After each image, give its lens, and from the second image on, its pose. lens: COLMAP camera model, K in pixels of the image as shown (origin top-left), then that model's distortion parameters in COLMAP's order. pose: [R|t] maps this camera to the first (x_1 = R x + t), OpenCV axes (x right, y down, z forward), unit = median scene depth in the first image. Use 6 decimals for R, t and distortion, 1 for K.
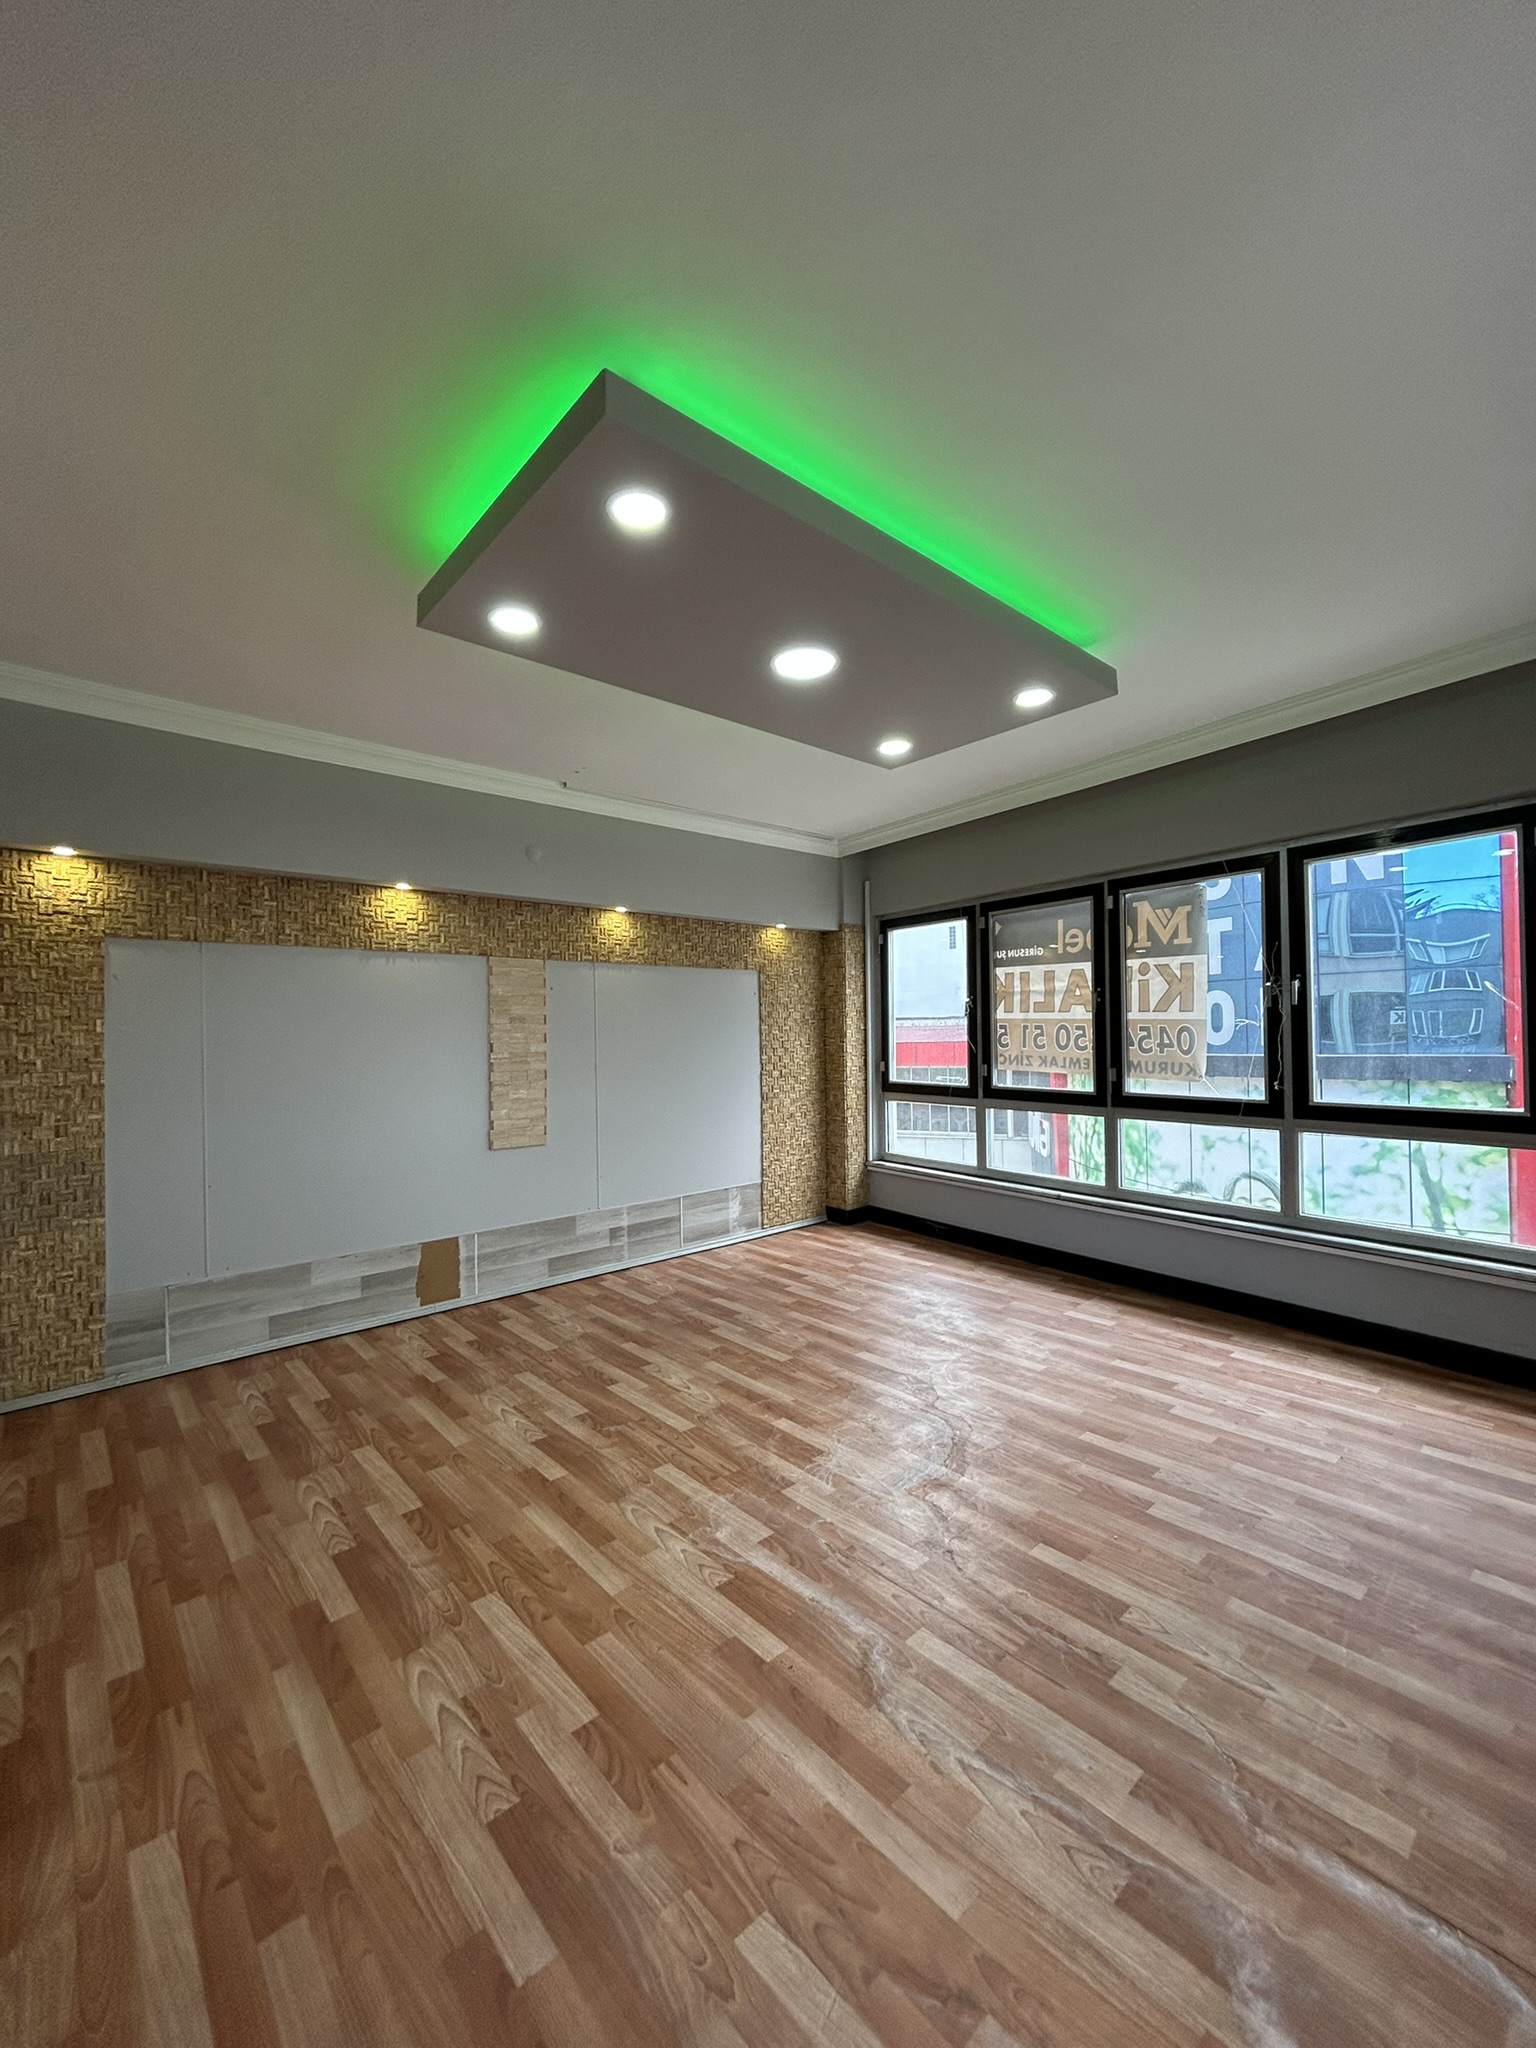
lens RADIAL K [[829.3, 0, 768.0], [0, 829.3, 1024.0], [0, 0, 1]] dist [-0.002924, -0.000039]
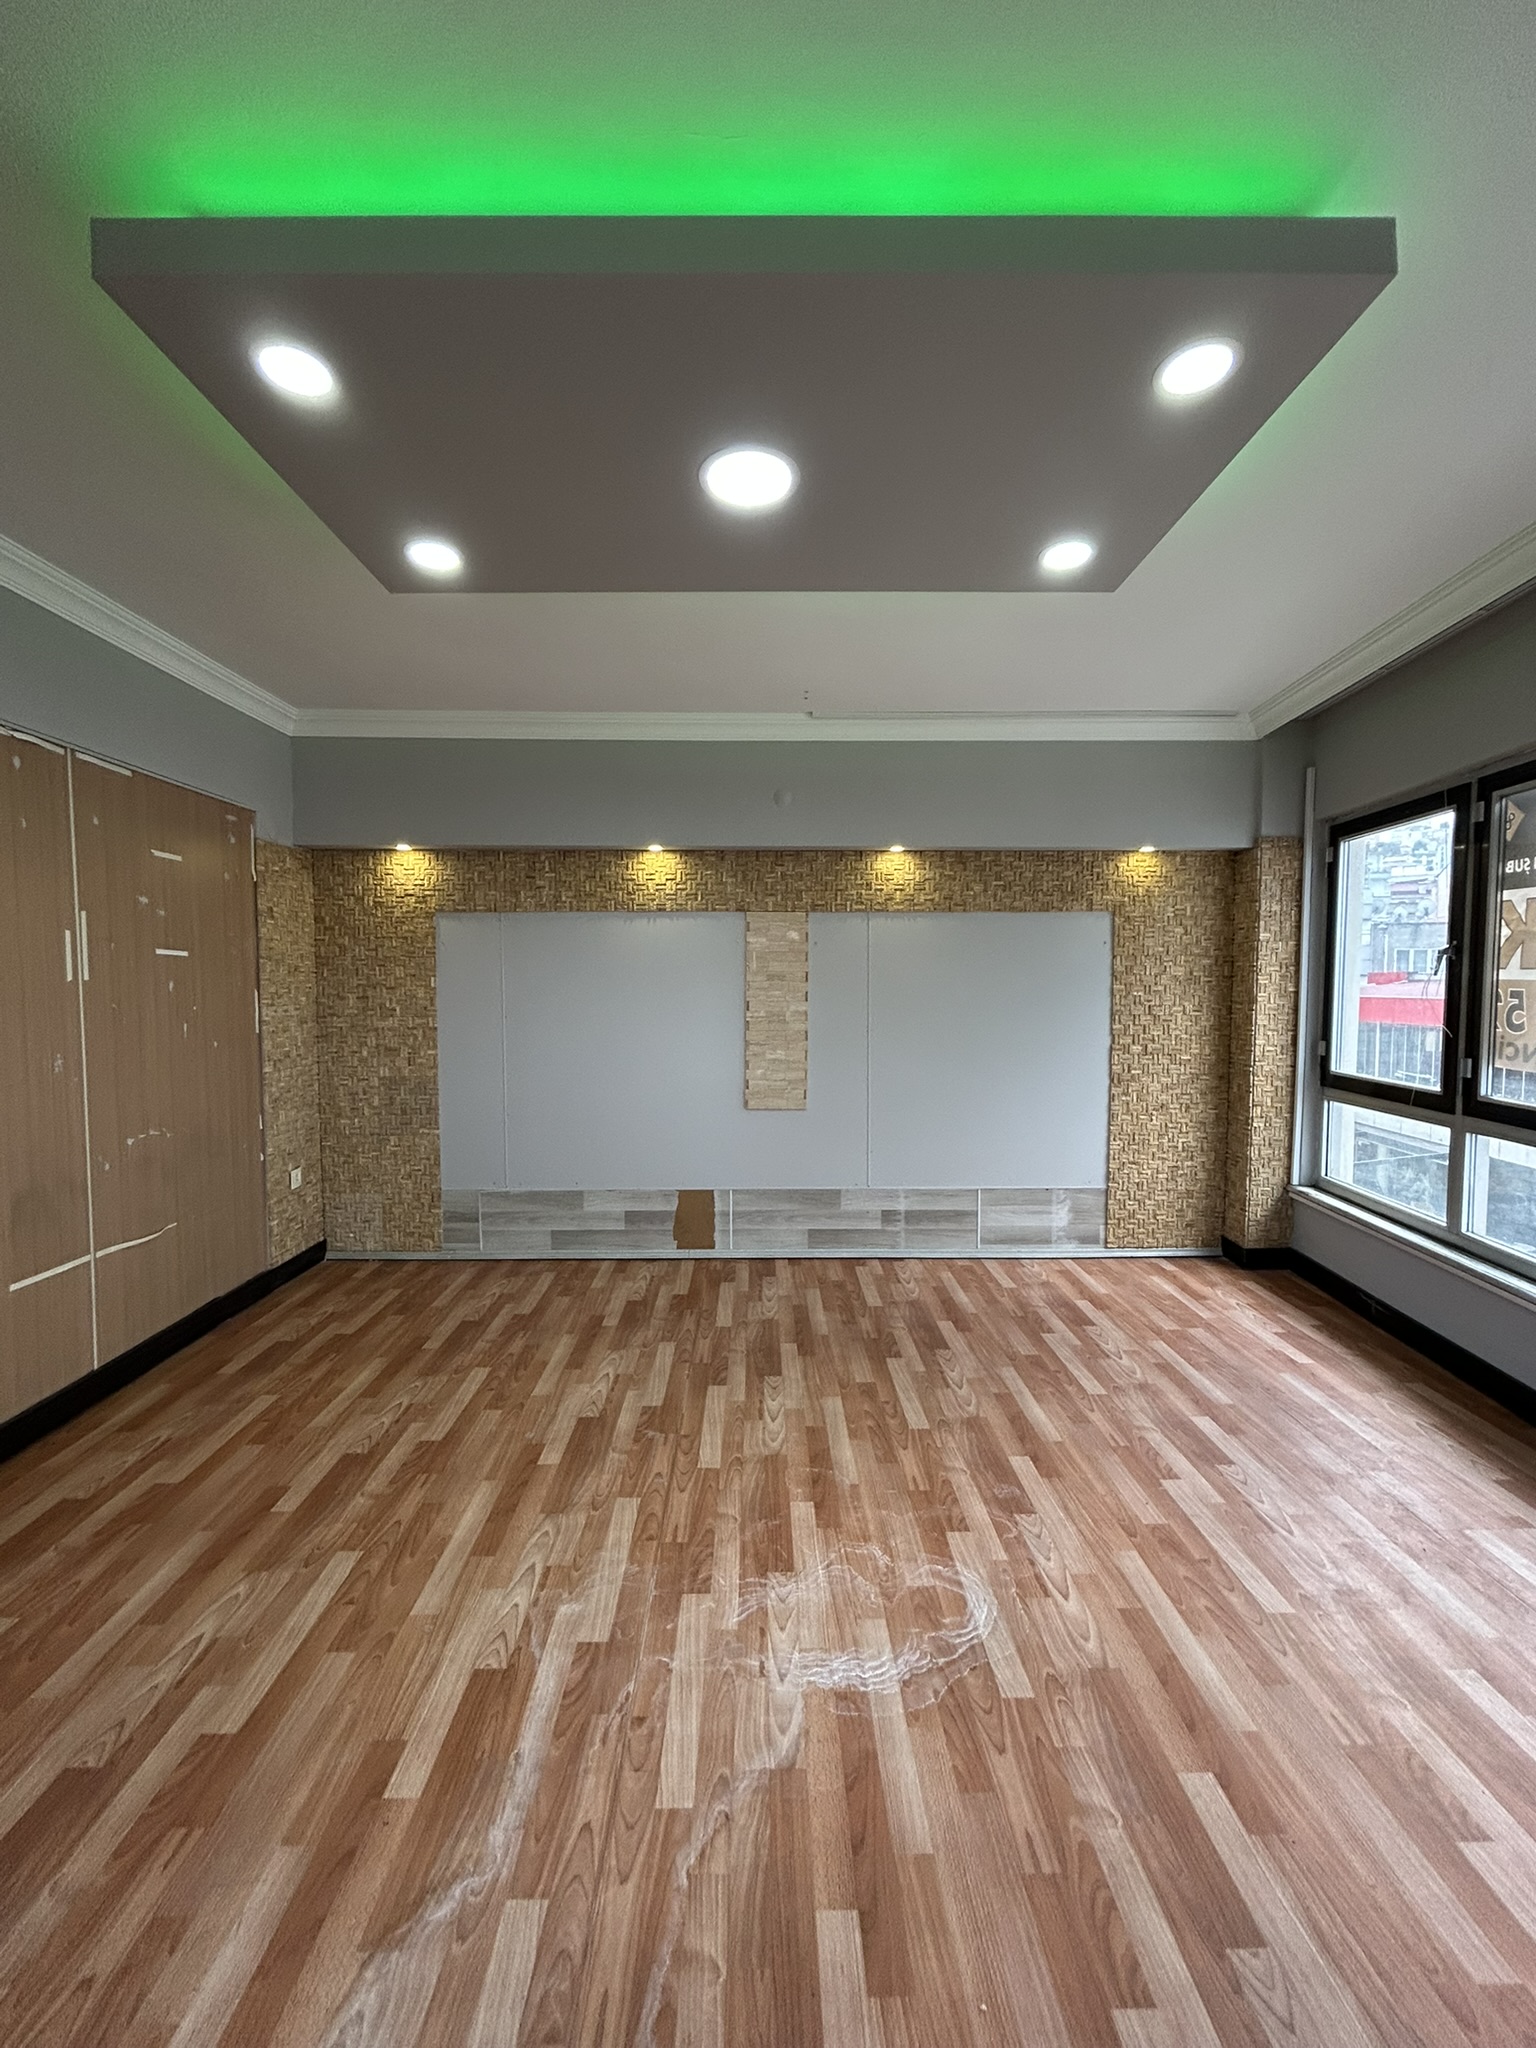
lens RADIAL K [[826.7, 0, 764.4], [0, 826.7, 1024.9], [0, 0, 1]] dist [0.002479, 0.000215]
pose [[0.749945, 0.047563, -0.659788, 0.316470], [-0.002927, 0.997641, 0.068591, -0.015379], [0.661494, -0.049508, 0.748315, 0.275903]]
